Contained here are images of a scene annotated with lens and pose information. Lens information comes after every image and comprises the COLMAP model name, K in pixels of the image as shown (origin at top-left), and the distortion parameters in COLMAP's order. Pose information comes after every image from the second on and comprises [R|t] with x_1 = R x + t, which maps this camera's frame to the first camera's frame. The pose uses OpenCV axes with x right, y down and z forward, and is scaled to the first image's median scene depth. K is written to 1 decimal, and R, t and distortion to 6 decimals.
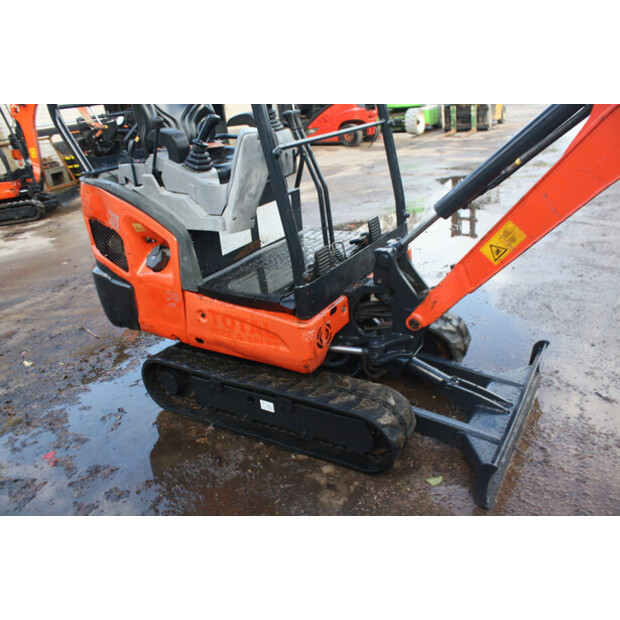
lens RADIAL K [[517.4, 0, 308.3], [0, 517.4, 326.2], [0, 0, 1]] dist [-0.179307, 0.152811]
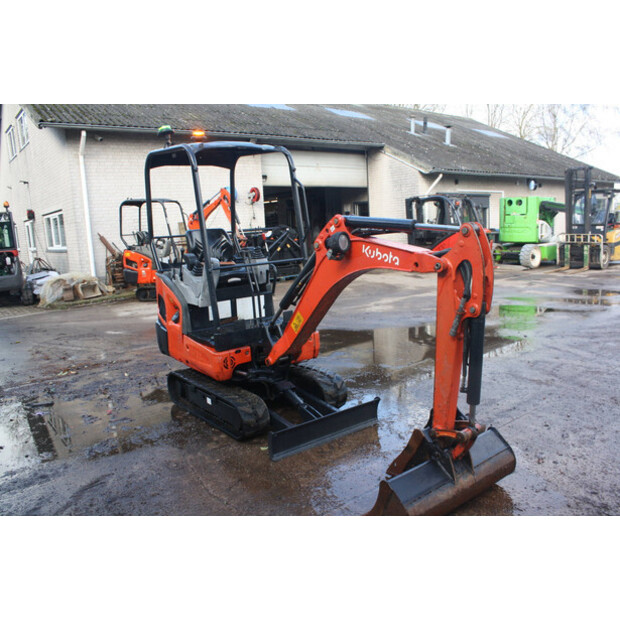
lens RADIAL K [[517.4, 0, 308.3], [0, 517.4, 326.2], [0, 0, 1]] dist [-0.179307, 0.152811]
pose [[0.936293, 0.127023, -0.327446, 0.781567], [-0.193788, 0.964388, -0.180007, 0.149573], [0.292919, 0.231995, 0.927565, -0.632816]]
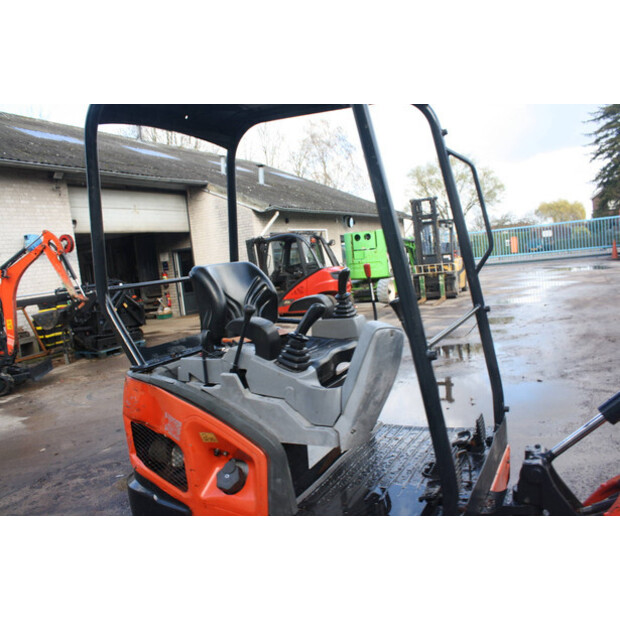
lens RADIAL K [[519.9, 0, 308.0], [0, 519.9, 320.7], [0, 0, 1]] dist [-0.167736, 0.150985]
pose [[0.996094, -0.011367, 0.087570, -0.232893], [0.038922, 0.946668, -0.319851, -0.098765], [-0.079264, 0.322010, 0.943412, 0.160898]]
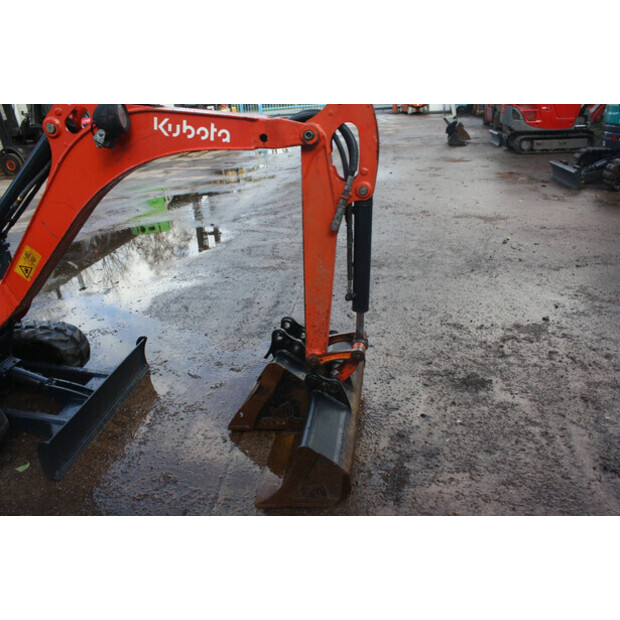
lens RADIAL K [[519.9, 0, 308.0], [0, 519.9, 320.7], [0, 0, 1]] dist [-0.167736, 0.150985]
pose [[0.913751, -0.129275, 0.385158, 0.372775], [0.145966, 0.989187, -0.014280, 0.066591], [-0.379147, 0.069268, 0.922740, -0.279494]]
